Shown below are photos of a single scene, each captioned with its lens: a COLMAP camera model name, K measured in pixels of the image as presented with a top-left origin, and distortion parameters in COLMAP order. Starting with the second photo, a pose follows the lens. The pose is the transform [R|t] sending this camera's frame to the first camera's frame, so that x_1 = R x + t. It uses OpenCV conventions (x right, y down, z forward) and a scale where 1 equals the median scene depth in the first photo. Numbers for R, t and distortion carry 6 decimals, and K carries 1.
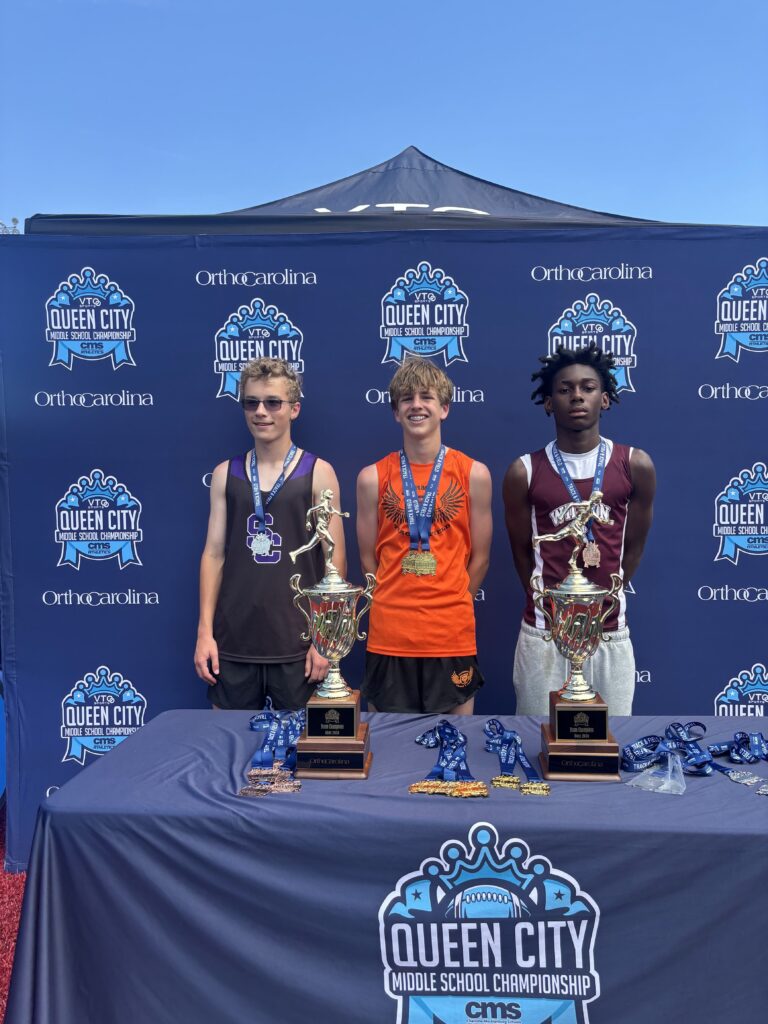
lens RADIAL K [[746.3, 0, 388.7], [0, 746.3, 506.9], [0, 0, 1]] dist [-0.010958, 0.002738]
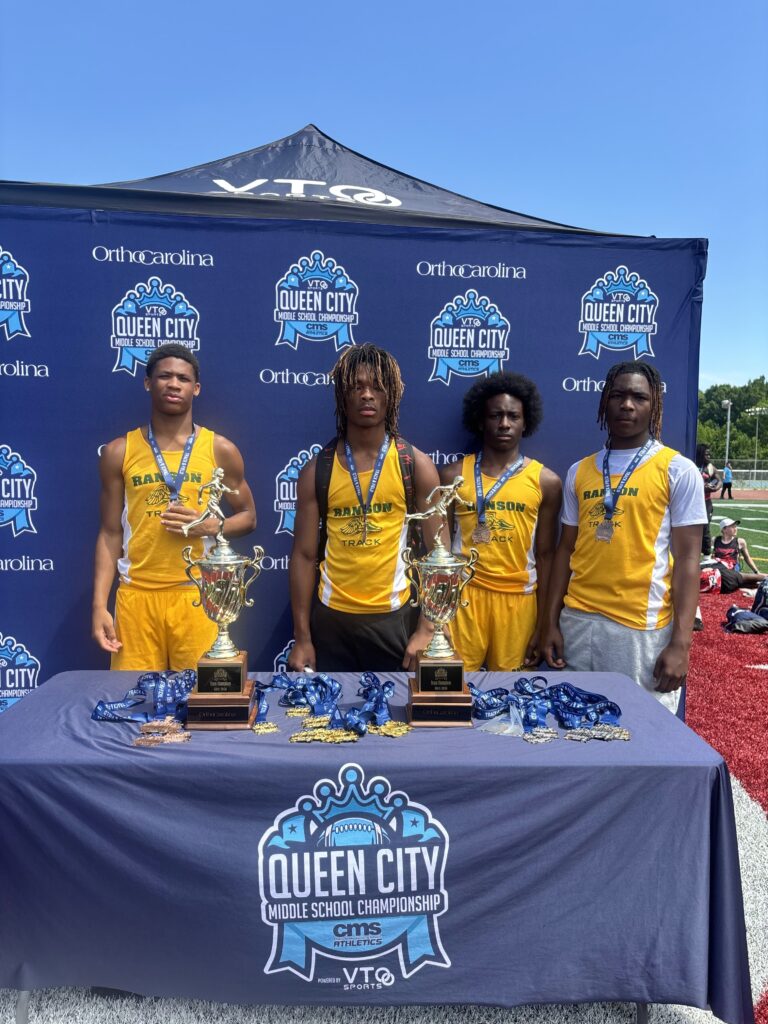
lens RADIAL K [[746.3, 0, 384.0], [0, 746.3, 505.4], [0, 0, 1]] dist [-0.010958, 0.002738]
pose [[0.991624, 0.018155, 0.127878, 0.012697], [-0.023898, 0.998767, 0.043520, -0.015998], [-0.126930, -0.046211, 0.990835, -0.076924]]
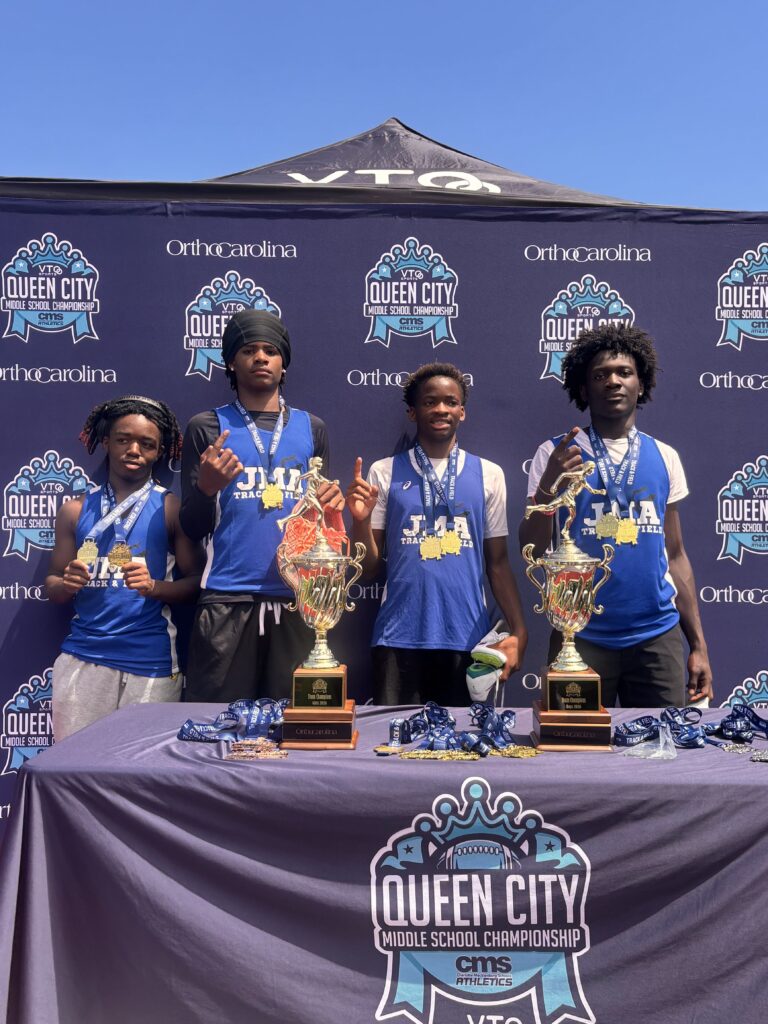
lens RADIAL K [[931.9, 0, 378.0], [0, 931.9, 510.9], [0, 0, 1]] dist [0.015522, -0.122142]
pose [[0.999107, 0.016527, 0.038881, -0.034890], [-0.014556, 0.998621, -0.050433, 0.076367], [-0.039661, 0.049822, 0.997970, -0.156110]]
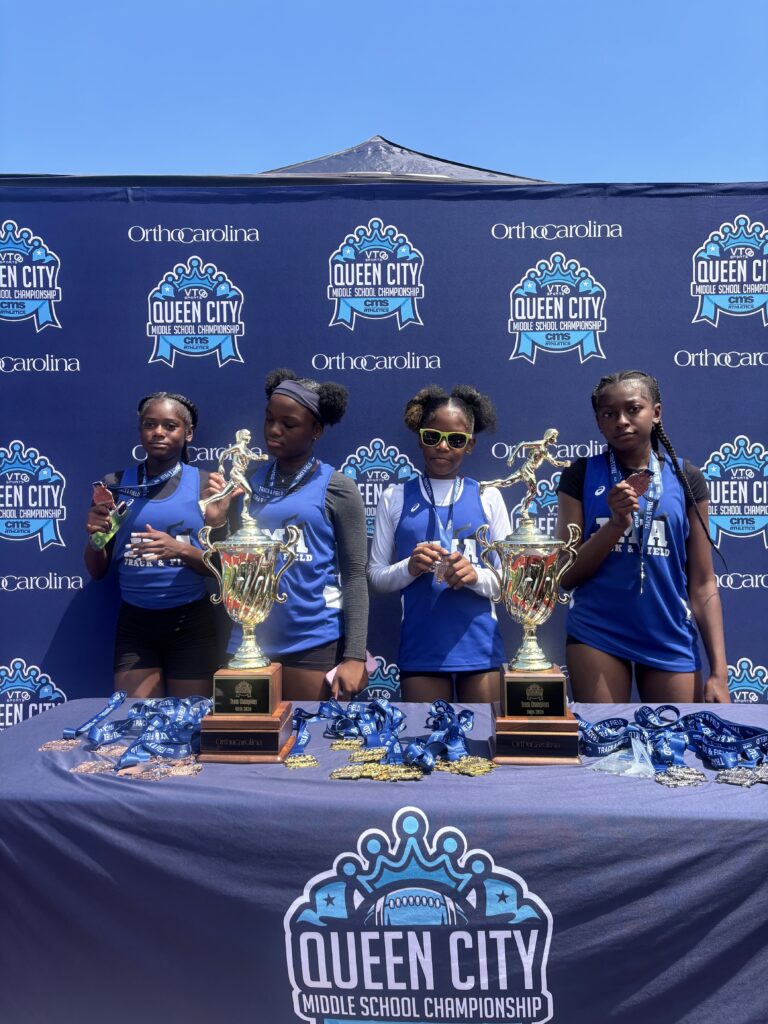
lens RADIAL K [[746.3, 0, 384.2], [0, 746.3, 511.0], [0, 0, 1]] dist [-0.010958, 0.002738]
pose [[0.999961, 0.004629, 0.007467, 0.052875], [-0.004241, 0.998678, -0.051223, 0.081338], [-0.007695, 0.051190, 0.998659, 0.096030]]
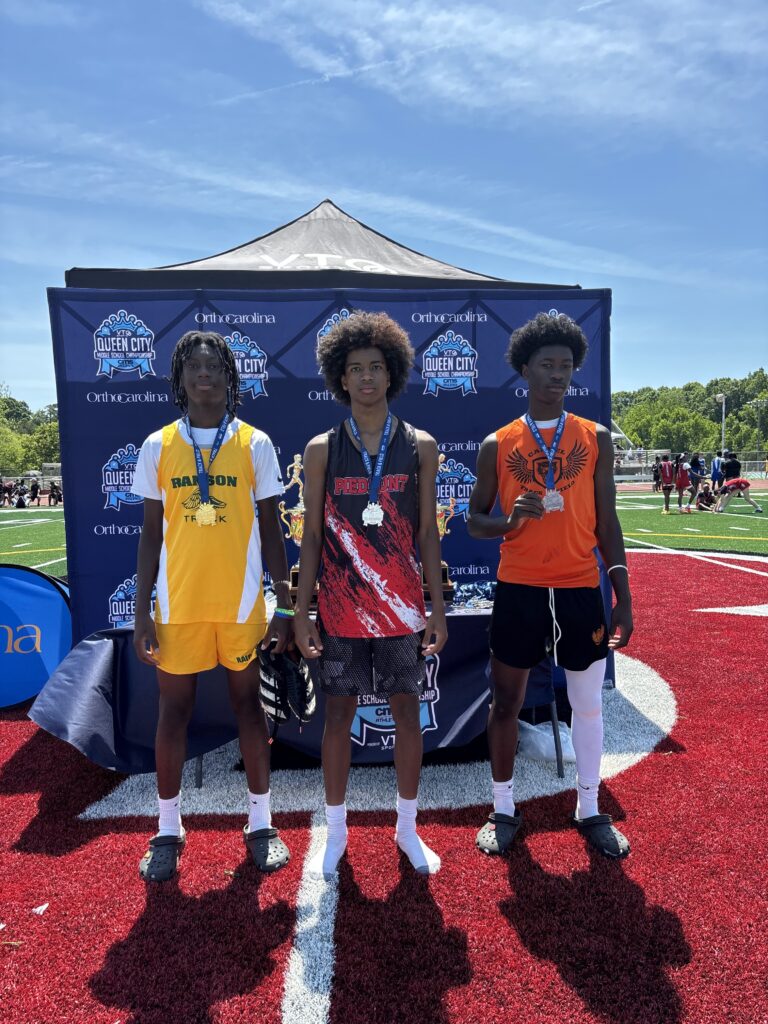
lens RADIAL K [[746.3, 0, 385.9], [0, 746.3, 505.2], [0, 0, 1]] dist [-0.010958, 0.002738]
pose [[0.993207, -0.017168, 0.115085, -0.052764], [0.012865, 0.999194, 0.038028, 0.023322], [-0.115645, -0.036289, 0.992628, -0.577609]]
